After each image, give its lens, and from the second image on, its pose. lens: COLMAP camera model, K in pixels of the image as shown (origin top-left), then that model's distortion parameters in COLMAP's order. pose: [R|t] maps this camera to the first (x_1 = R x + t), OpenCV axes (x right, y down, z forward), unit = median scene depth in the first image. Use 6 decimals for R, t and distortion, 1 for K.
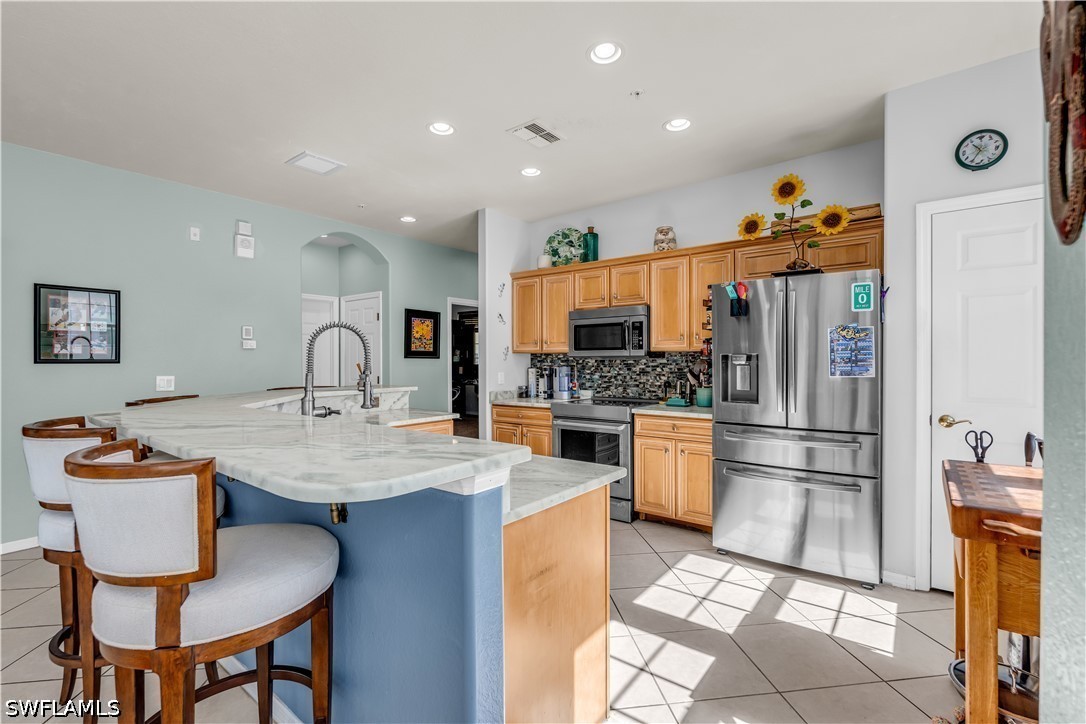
lens RADIAL K [[480.6, 0, 541.0], [0, 480.6, 364.5], [0, 0, 1]] dist [-0.009852, 0.003550]
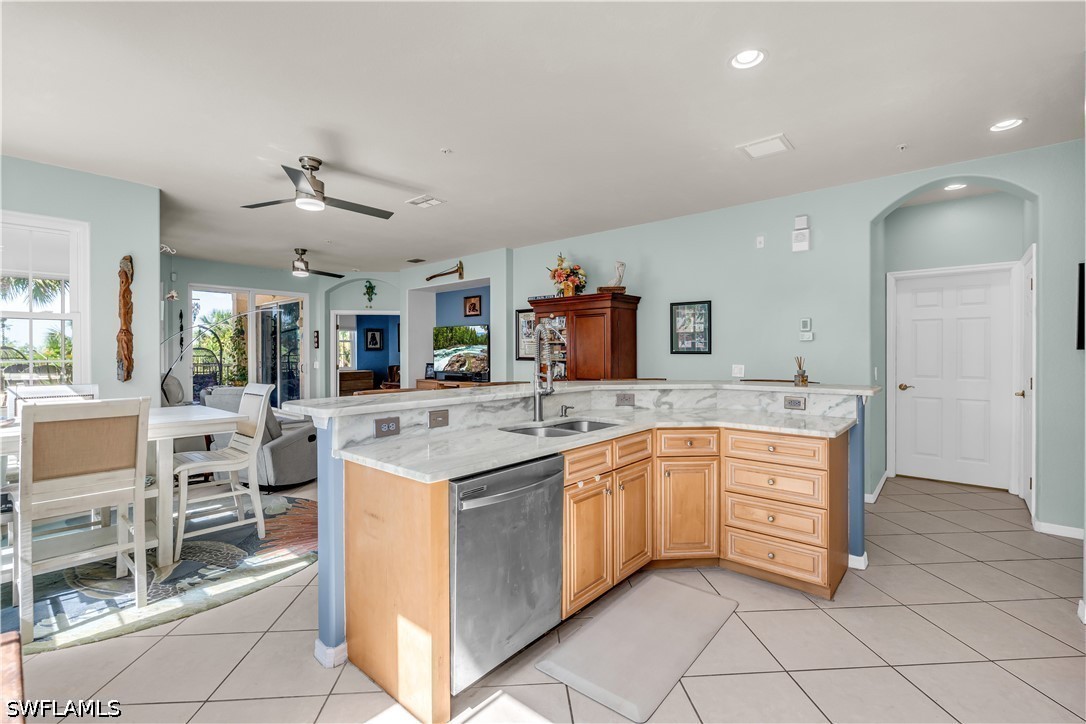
lens RADIAL K [[480.6, 0, 545.5], [0, 480.6, 352.4], [0, 0, 1]] dist [-0.009852, 0.003550]
pose [[-0.043760, 0.003053, -0.999037, 0.404493], [-0.008117, 0.999961, 0.003411, -0.007165], [0.999009, 0.008259, -0.043733, 0.482579]]
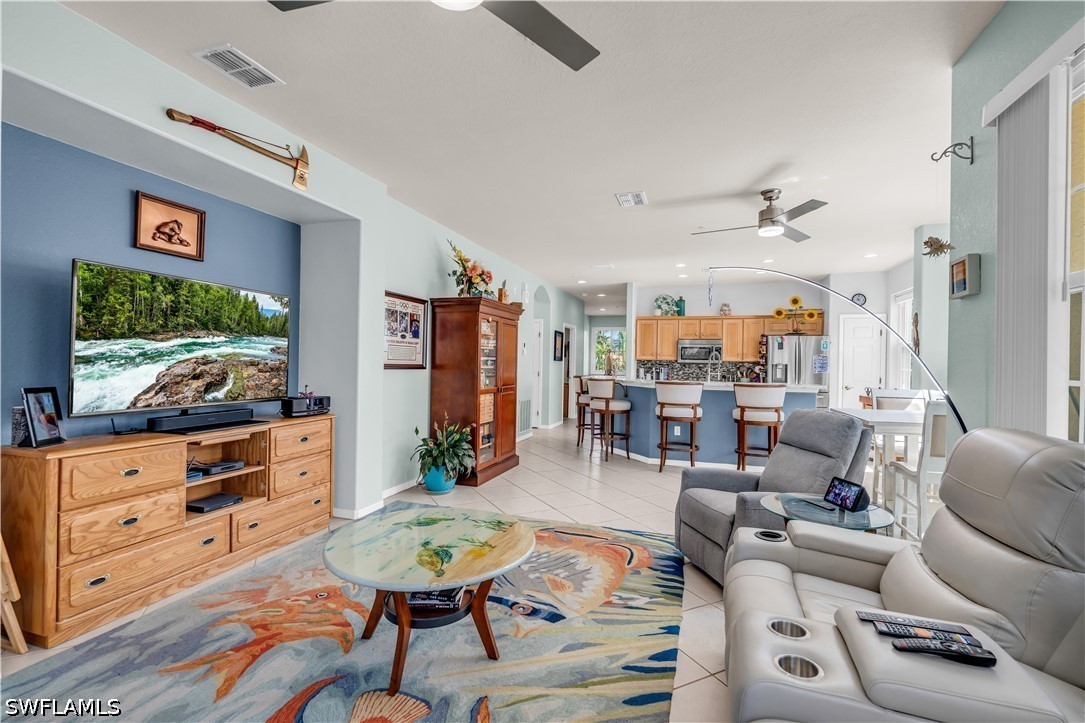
lens RADIAL K [[480.1, 0, 539.0], [0, 480.1, 364.5], [0, 0, 1]] dist [-0.009852, 0.003550]
pose [[0.942826, 0.018940, 0.332745, -1.112651], [-0.017658, 0.999820, -0.006875, 0.014969], [-0.332816, 0.000606, 0.942992, -0.667568]]
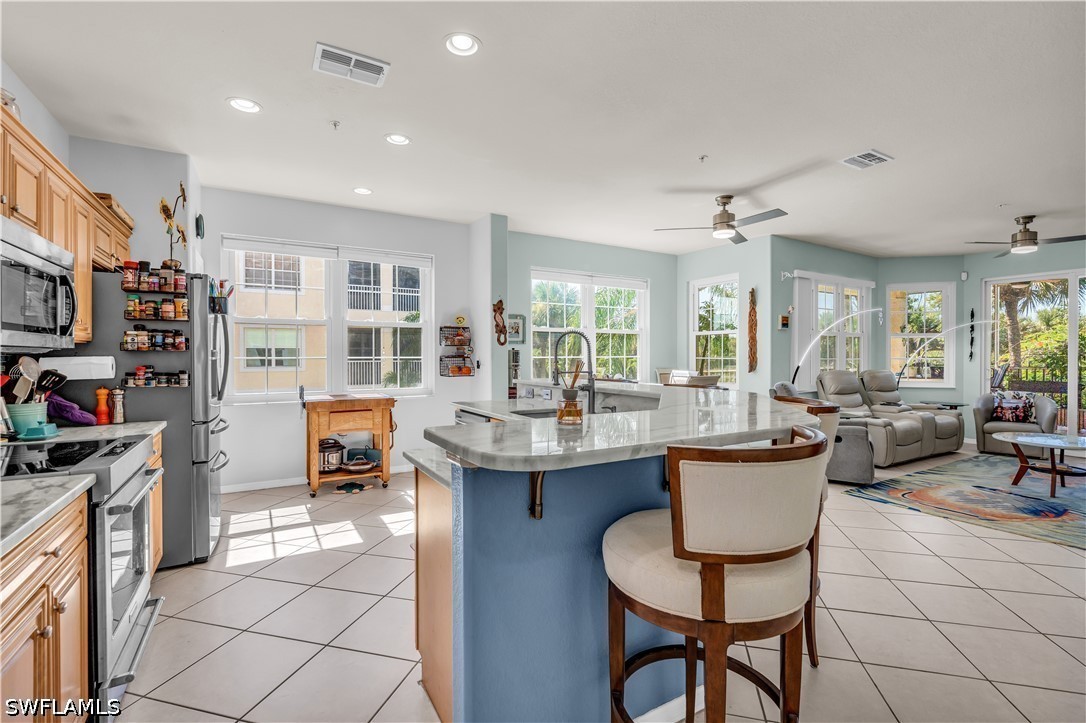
lens RADIAL K [[480.6, 0, 545.7], [0, 480.6, 375.7], [0, 0, 1]] dist [-0.009852, 0.003550]
pose [[-0.933354, -0.012364, 0.358744, -0.412118], [0.007472, 0.998521, 0.053854, -0.011809], [-0.358879, 0.052945, -0.931881, 1.134051]]
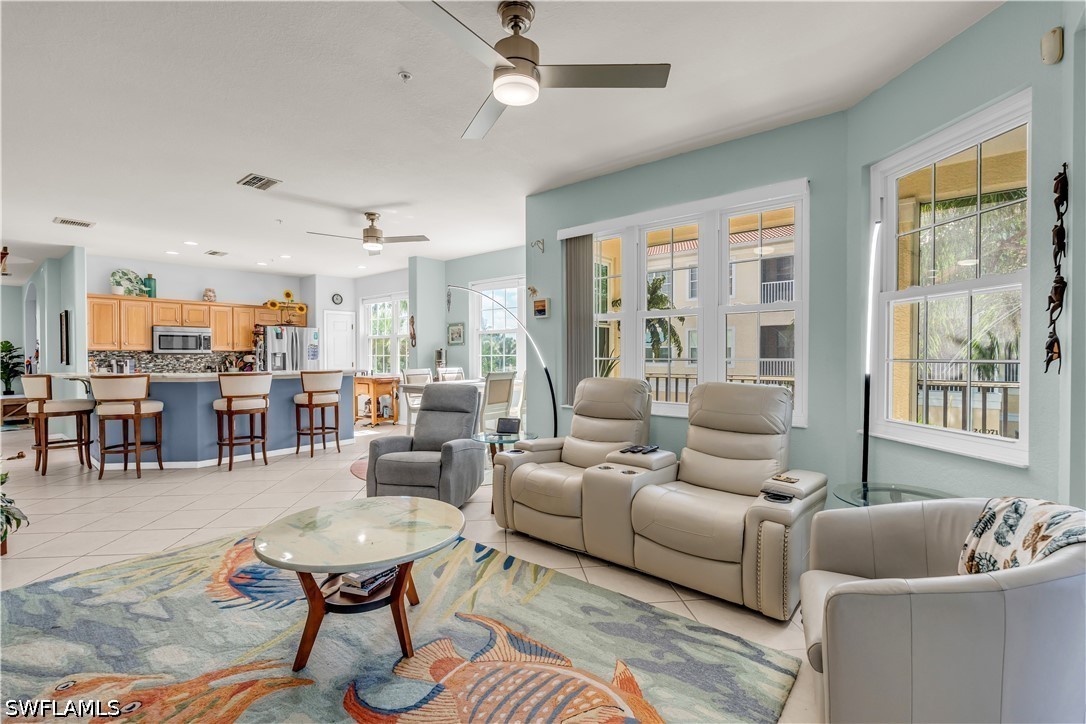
lens RADIAL K [[480.6, 0, 543.1], [0, 480.6, 360.4], [0, 0, 1]] dist [-0.009852, 0.003550]
pose [[0.025370, -0.007332, 0.999651, -1.526913], [0.013995, 0.999878, 0.006978, 0.016210], [-0.999580, 0.013813, 0.025470, -0.386736]]
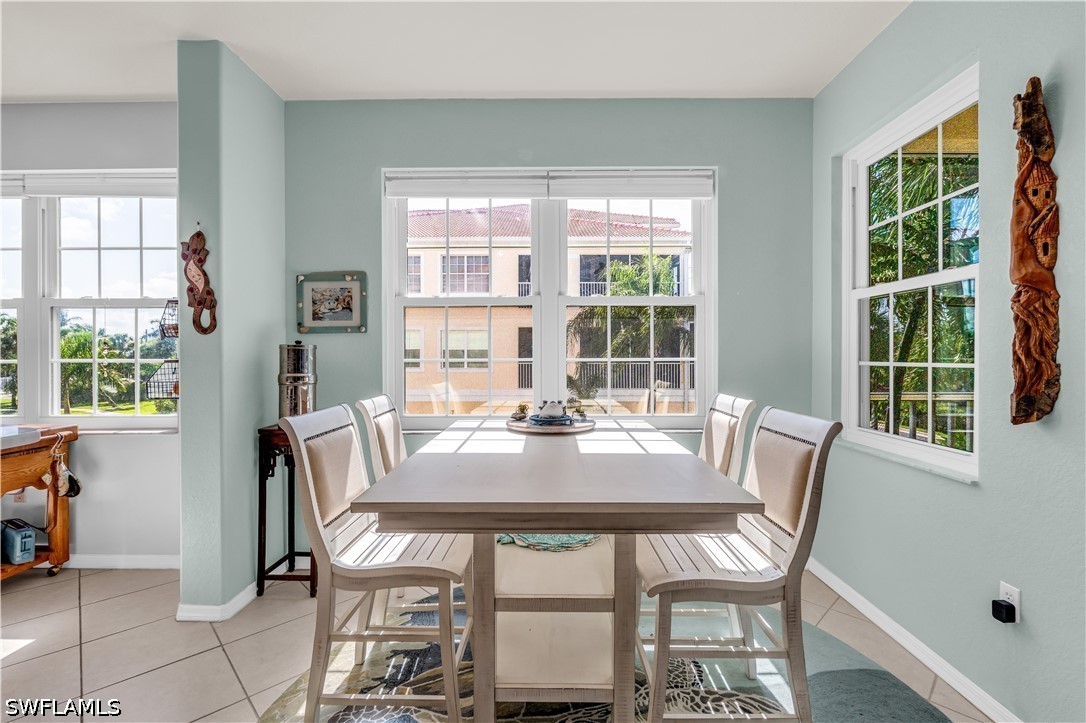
lens RADIAL K [[480.6, 0, 546.4], [0, 480.6, 360.1], [0, 0, 1]] dist [-0.009852, 0.003550]
pose [[-0.609617, -0.001202, 0.792695, -0.521055], [0.013886, 0.999829, 0.012196, 0.002942], [-0.792575, 0.018442, -0.609496, 0.117756]]
